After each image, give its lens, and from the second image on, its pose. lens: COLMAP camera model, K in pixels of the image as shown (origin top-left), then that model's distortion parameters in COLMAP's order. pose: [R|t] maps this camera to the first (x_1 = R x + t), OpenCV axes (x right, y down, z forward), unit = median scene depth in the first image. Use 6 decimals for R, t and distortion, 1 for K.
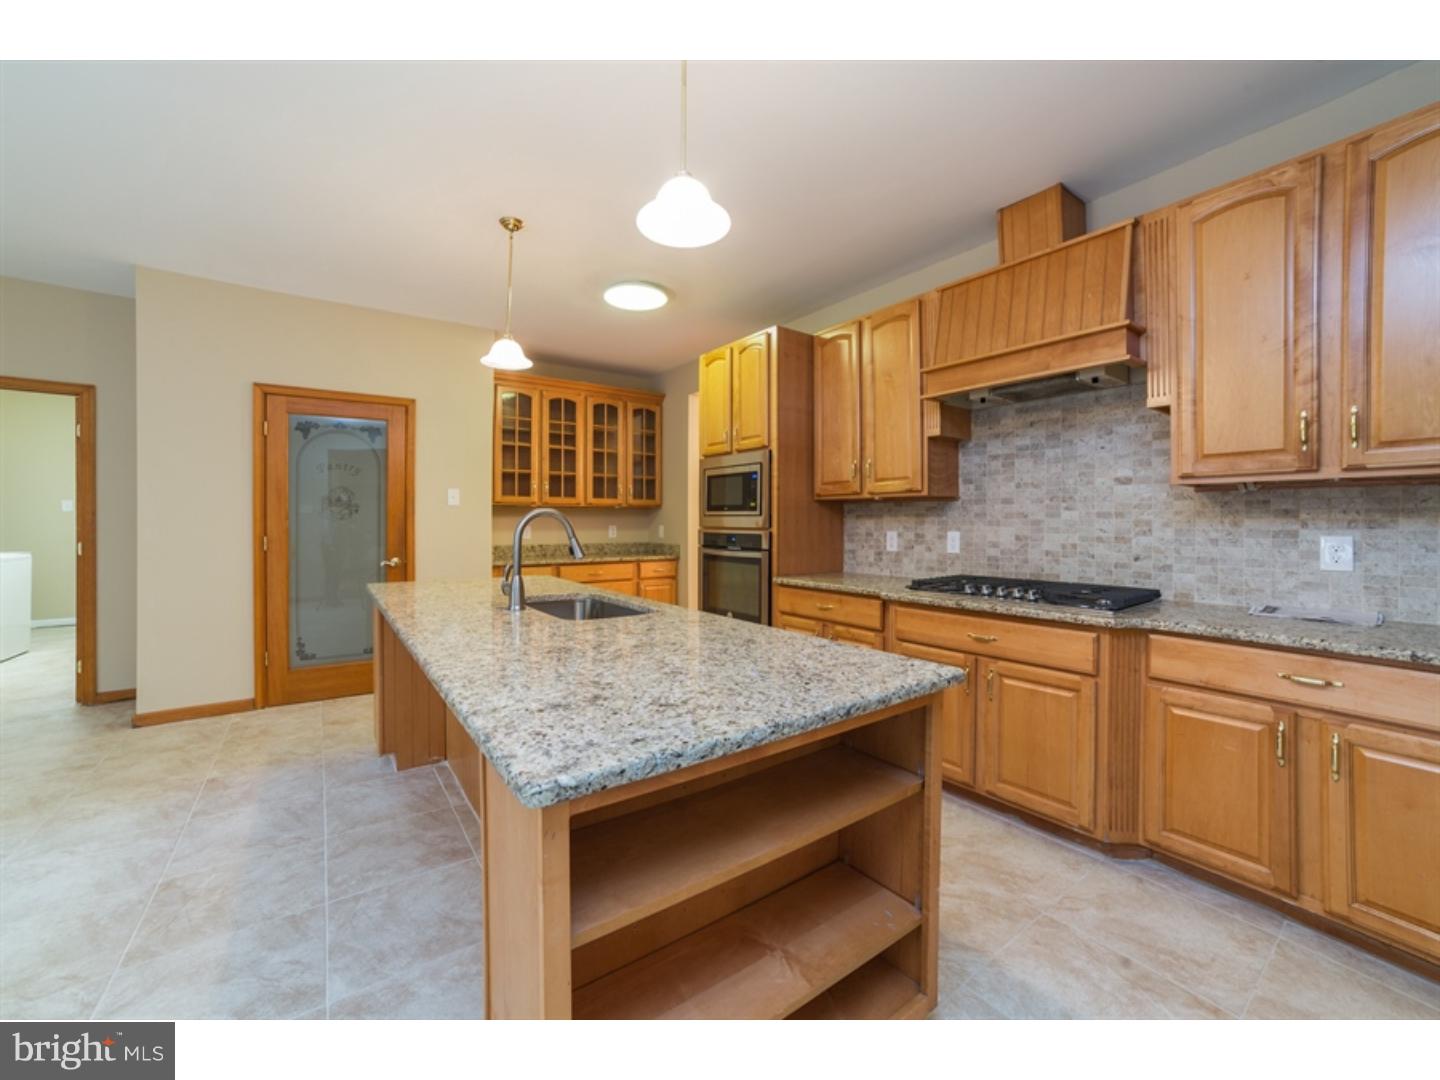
lens RADIAL K [[566.0, 0, 703.0], [0, 566.0, 525.7], [0, 0, 1]] dist [-0.066958, 0.028456]
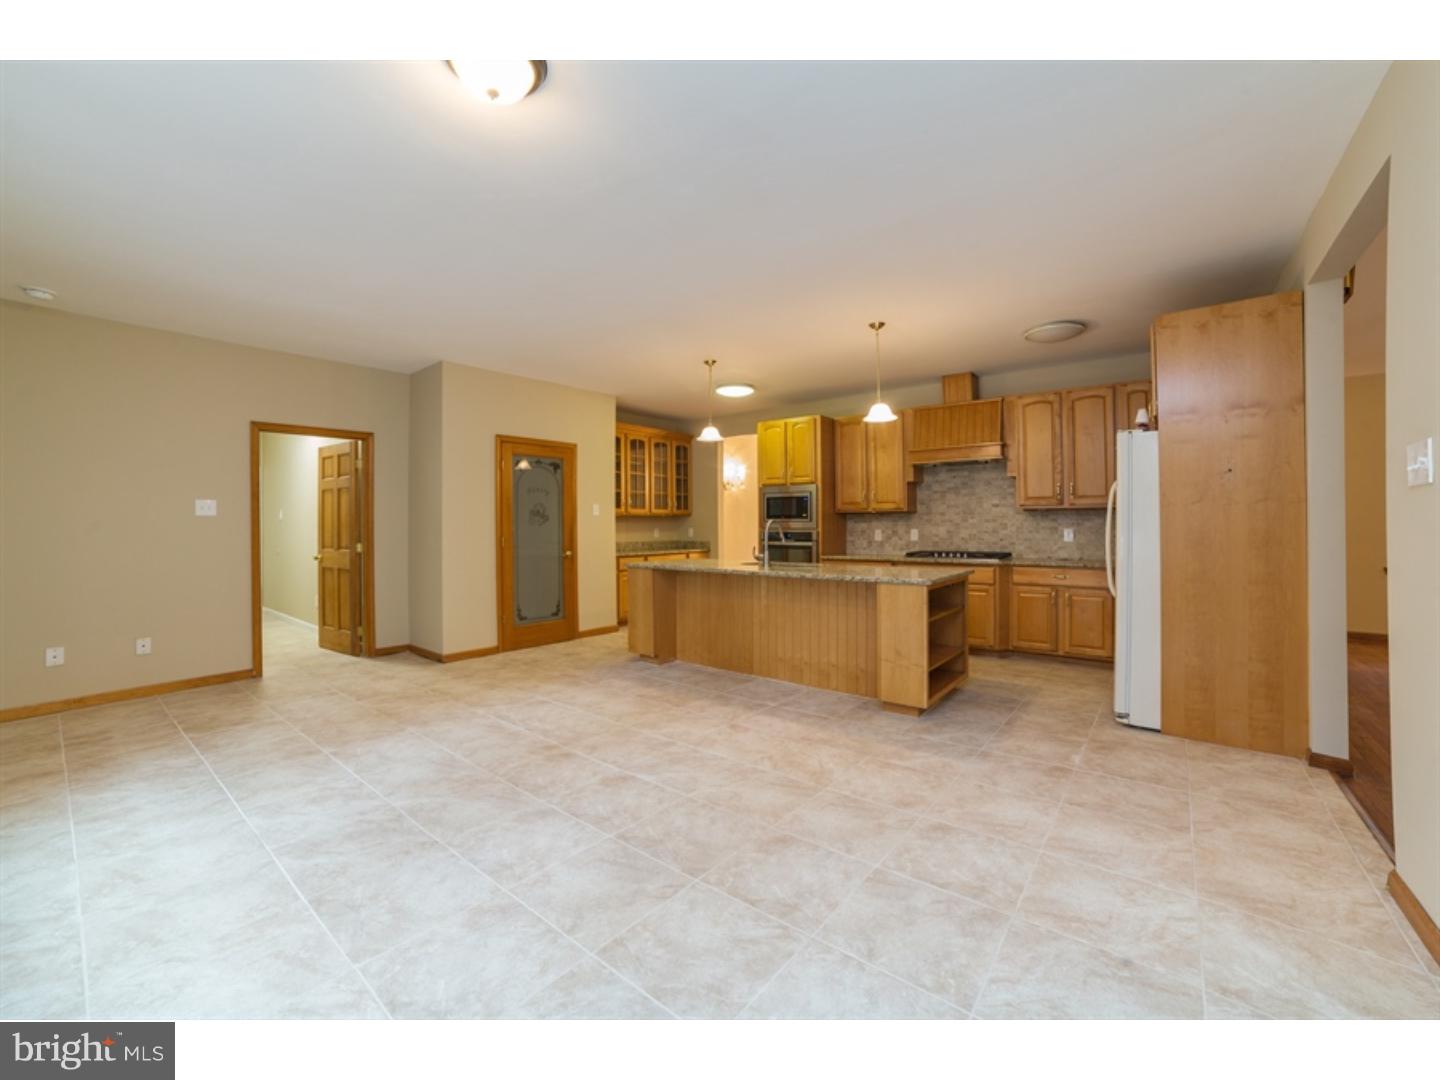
lens RADIAL K [[566.0, 0, 703.0], [0, 566.0, 525.7], [0, 0, 1]] dist [-0.066958, 0.028456]
pose [[0.968782, -0.007991, 0.247785, -0.785160], [0.009406, 0.999946, -0.004526, 0.000042], [-0.247736, 0.006716, 0.968804, -0.744922]]
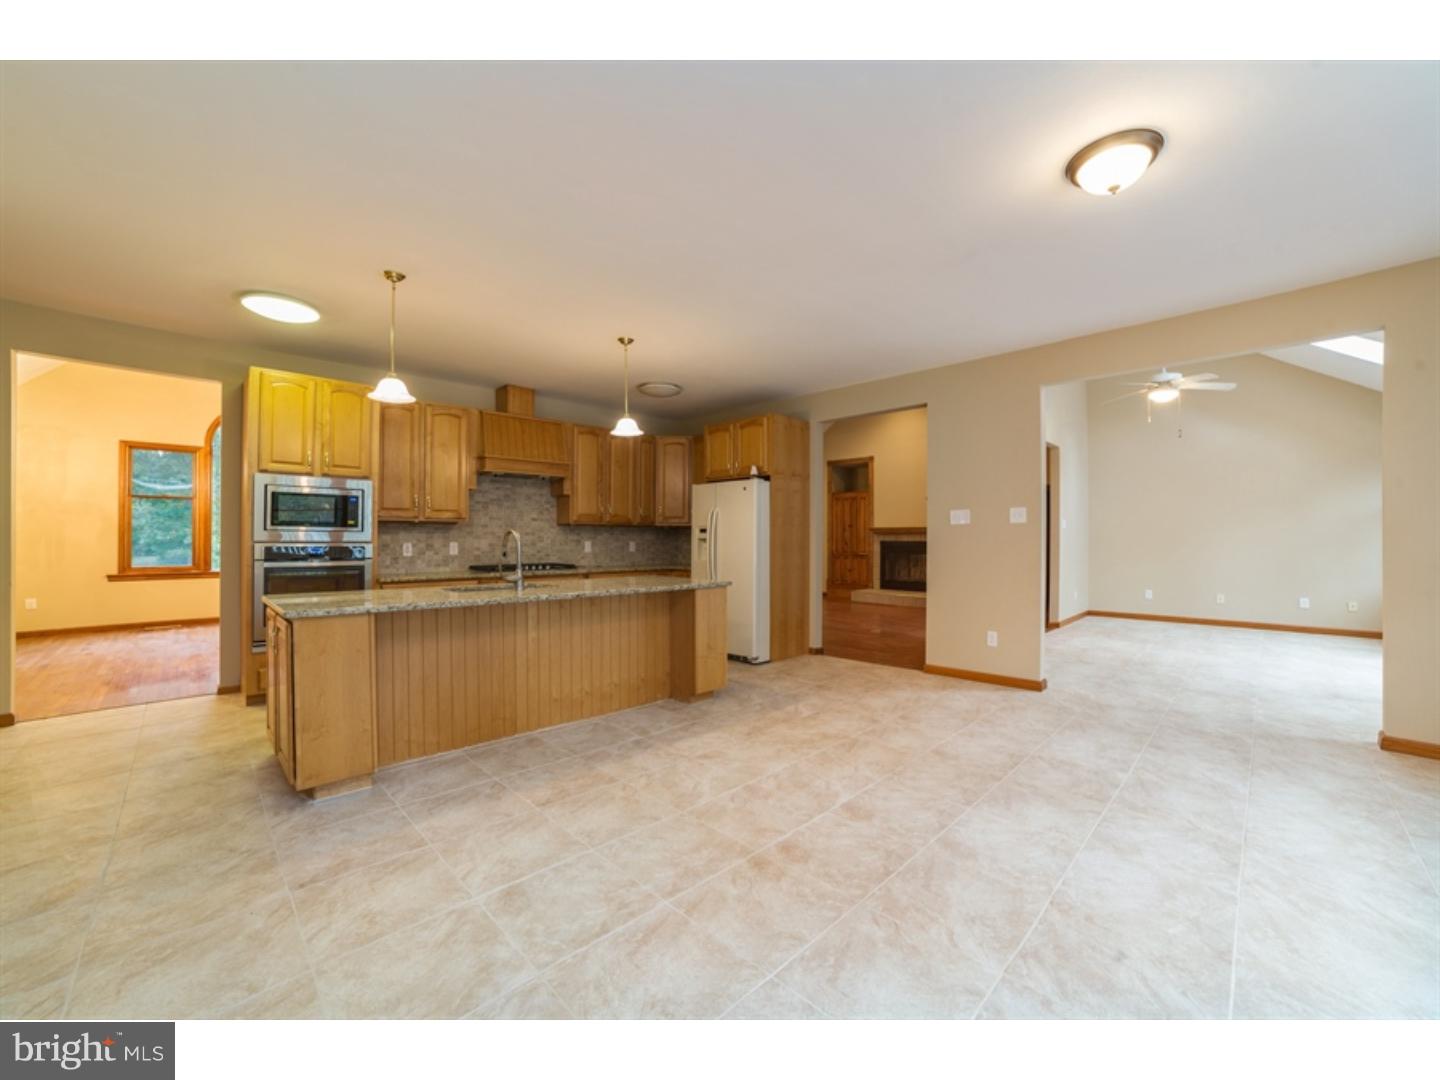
lens RADIAL K [[579.9, 0, 717.0], [0, 579.9, 547.5], [0, 0, 1]] dist [-0.085457, 0.038334]
pose [[-0.146732, -0.017168, 0.989027, -1.486899], [0.003447, 0.999834, 0.017867, -0.002241], [-0.989170, 0.006031, -0.146648, 0.474956]]
